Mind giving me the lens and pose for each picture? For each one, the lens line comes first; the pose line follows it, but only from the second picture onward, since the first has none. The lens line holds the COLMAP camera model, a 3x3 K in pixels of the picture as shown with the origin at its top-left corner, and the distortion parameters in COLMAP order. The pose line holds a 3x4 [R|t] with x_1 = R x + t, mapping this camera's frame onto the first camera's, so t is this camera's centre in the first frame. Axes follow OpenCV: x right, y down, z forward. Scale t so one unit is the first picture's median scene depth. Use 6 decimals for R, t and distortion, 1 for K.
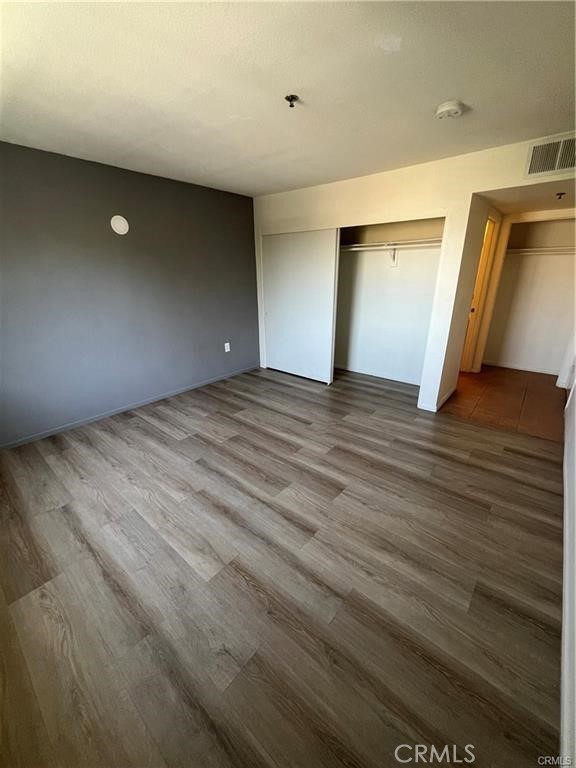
lens RADIAL K [[307.3, 0, 286.8], [0, 307.3, 383.4], [0, 0, 1]] dist [-0.002647, -0.000406]
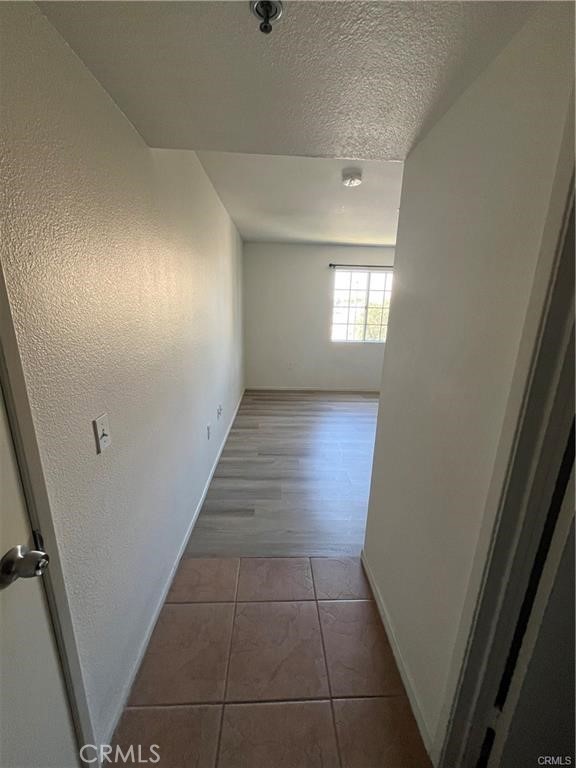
lens RADIAL K [[307.3, 0, 284.7], [0, 307.3, 383.6], [0, 0, 1]] dist [-0.002647, -0.000406]
pose [[-0.747384, 0.159325, -0.645006, 1.199040], [-0.245372, 0.835995, 0.490821, -0.546378], [0.617422, 0.525098, -0.585715, 1.438567]]
